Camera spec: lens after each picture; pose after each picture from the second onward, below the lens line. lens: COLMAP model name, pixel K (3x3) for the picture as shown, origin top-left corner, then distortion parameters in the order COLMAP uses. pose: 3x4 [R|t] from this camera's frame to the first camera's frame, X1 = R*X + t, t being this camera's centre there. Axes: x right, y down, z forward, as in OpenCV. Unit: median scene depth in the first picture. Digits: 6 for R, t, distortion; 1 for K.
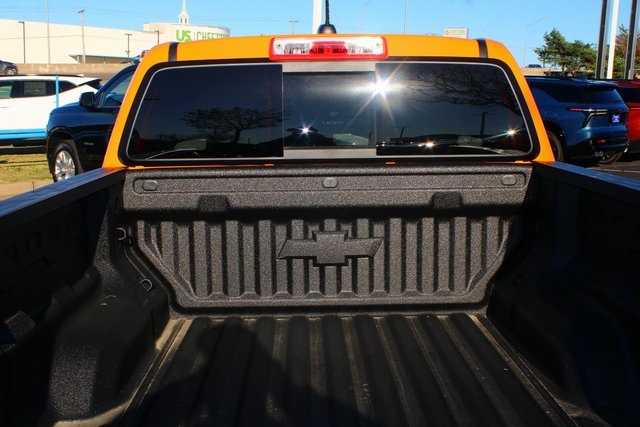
lens RADIAL K [[823.9, 0, 320.0], [0, 823.9, 213.5], [0, 0, 1]] dist [0.020877, 0.026308]
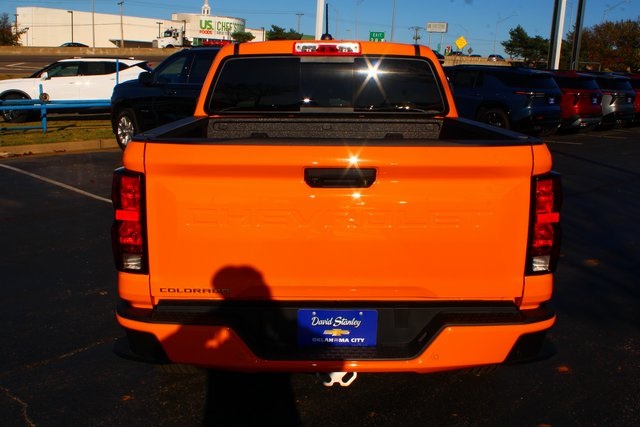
lens RADIAL K [[715.2, 0, 320.0], [0, 715.2, 213.5], [0, 0, 1]] dist [-0.030222, 0.003554]
pose [[0.999833, 0.018081, 0.002646, -0.000702], [-0.018183, 0.998803, 0.045399, 0.020321], [-0.001822, -0.045440, 0.998965, -0.134907]]
